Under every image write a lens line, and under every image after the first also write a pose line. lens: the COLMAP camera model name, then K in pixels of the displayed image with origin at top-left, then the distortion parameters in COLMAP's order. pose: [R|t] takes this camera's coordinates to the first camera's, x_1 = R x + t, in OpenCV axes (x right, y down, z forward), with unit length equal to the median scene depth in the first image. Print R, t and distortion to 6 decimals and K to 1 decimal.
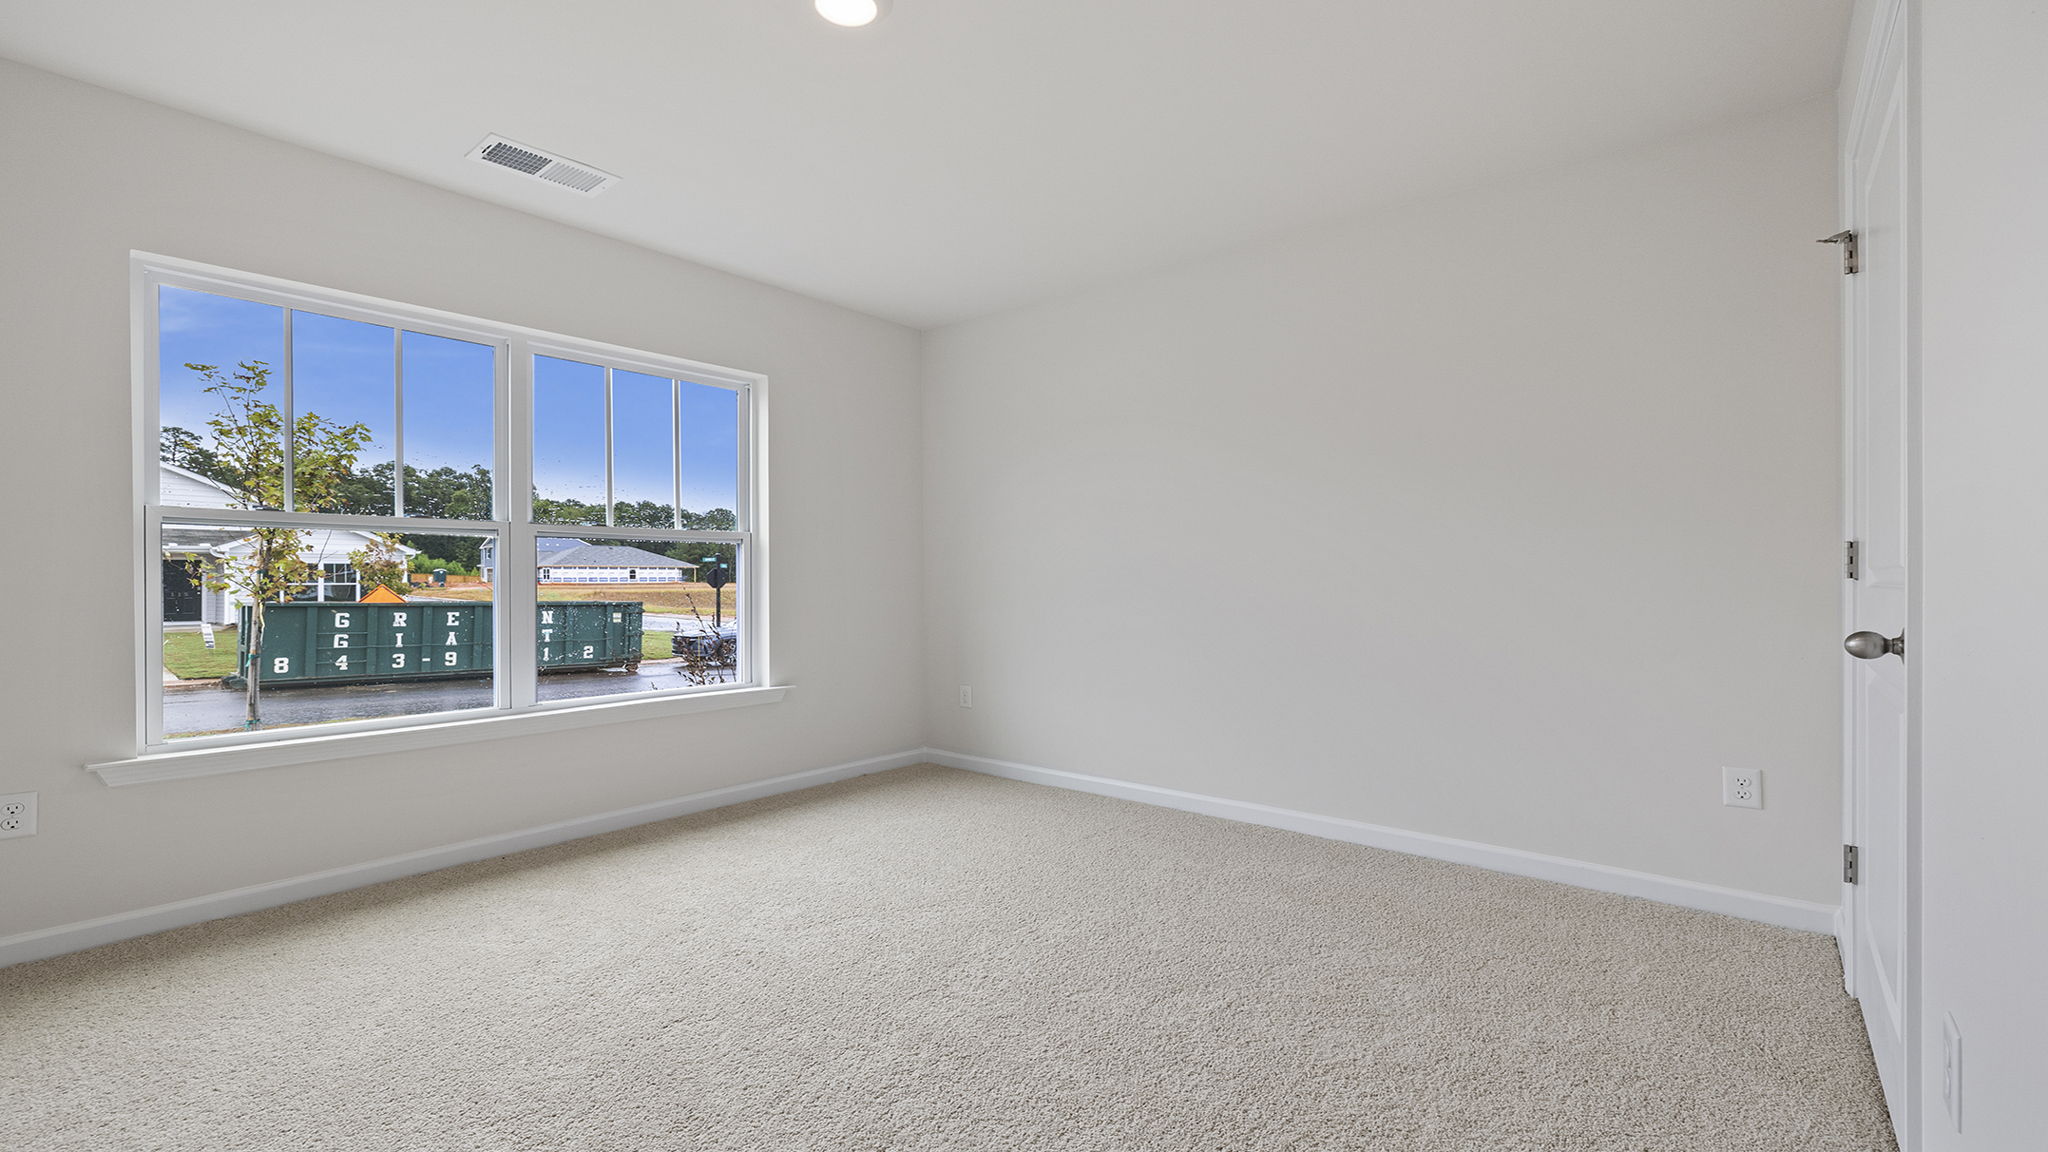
lens RADIAL K [[893.9, 0, 1024.0], [0, 893.9, 576.0], [0, 0, 1]] dist [0.001038, -0.000093]
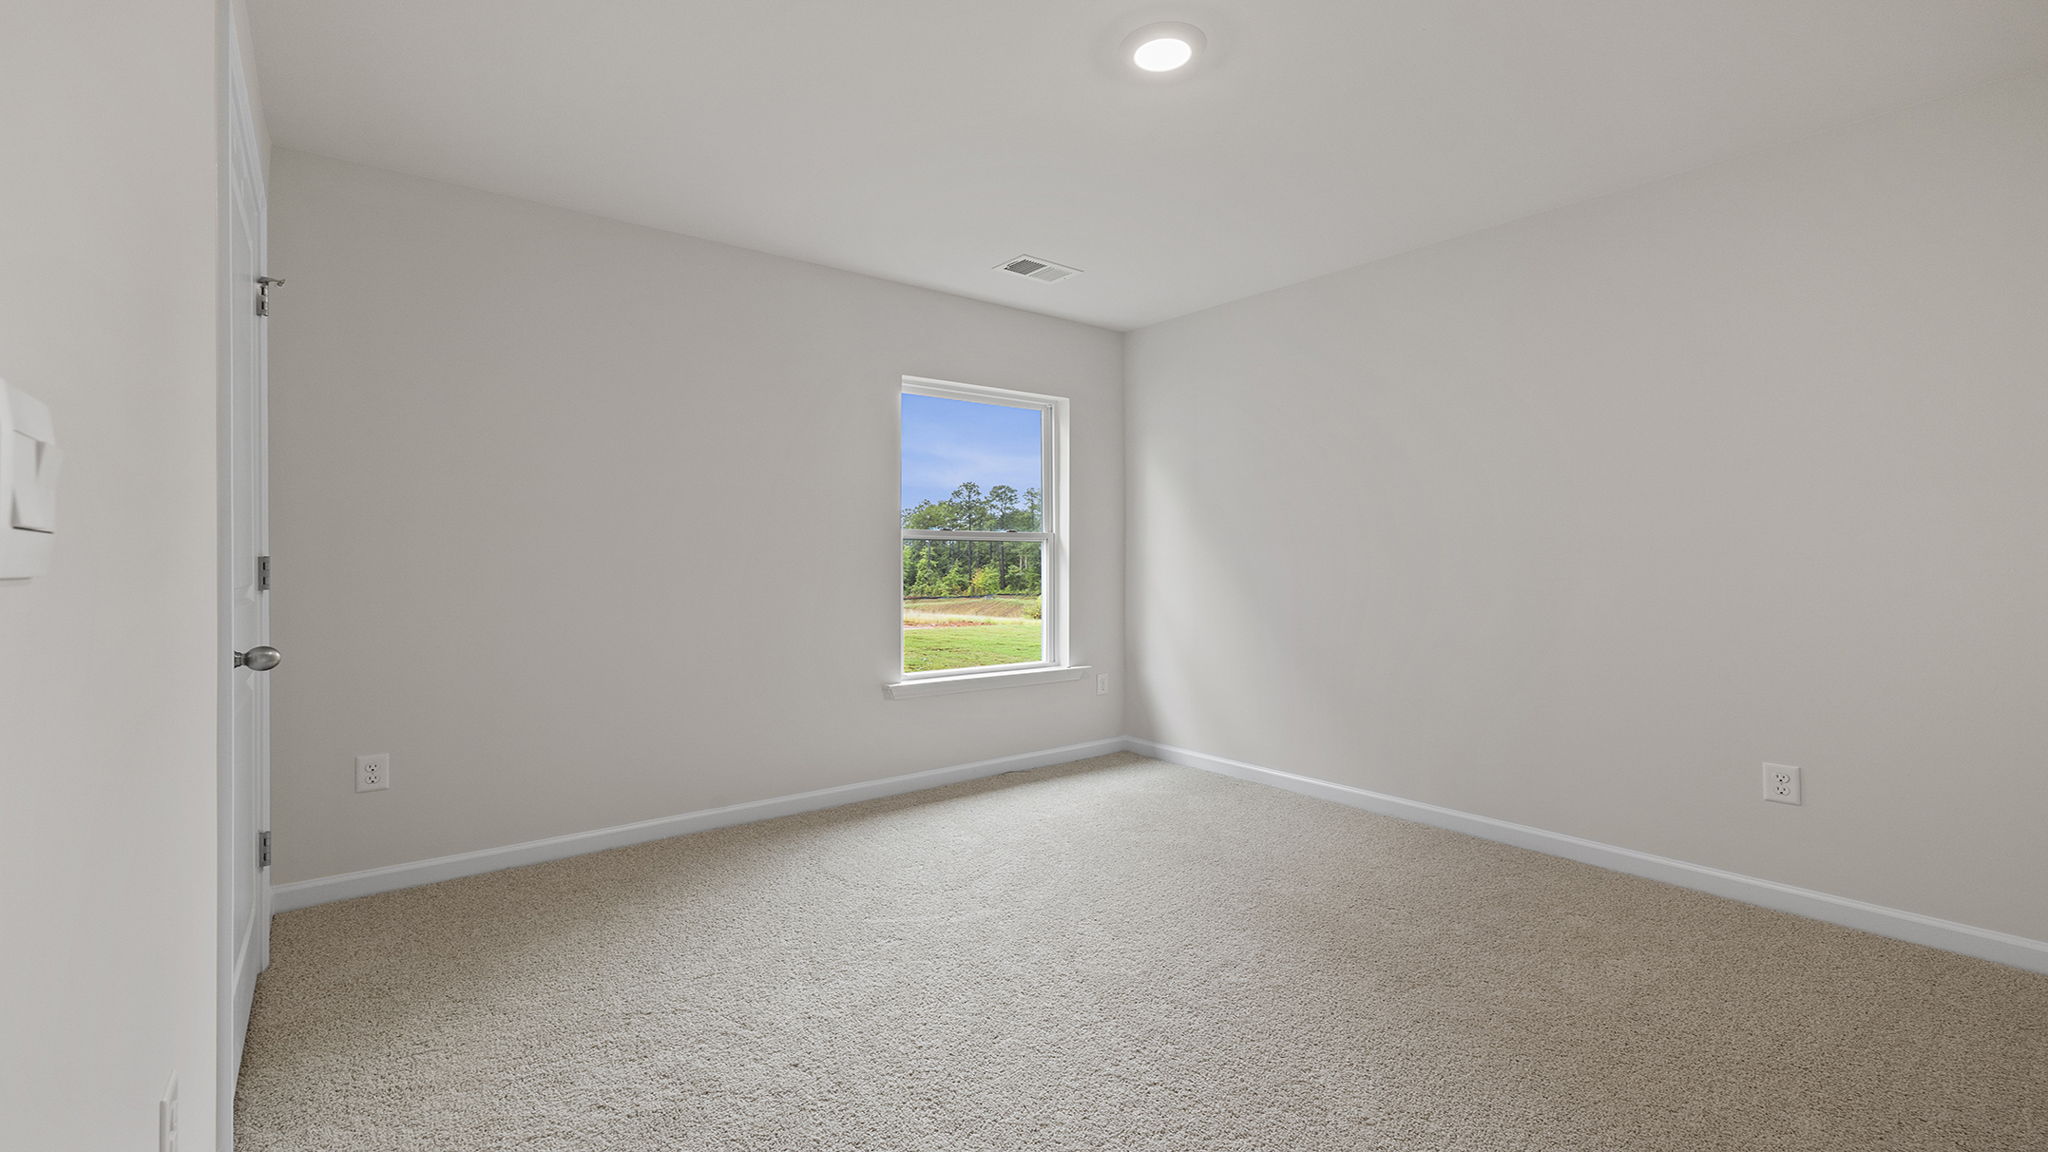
lens RADIAL K [[893.9, 0, 1024.0], [0, 893.9, 576.0], [0, 0, 1]] dist [0.001038, -0.000093]
pose [[0.984518, -0.005557, -0.175196, -0.141431], [0.006490, 0.999968, 0.004748, 0.001499], [0.175164, -0.005812, 0.984522, -0.155565]]
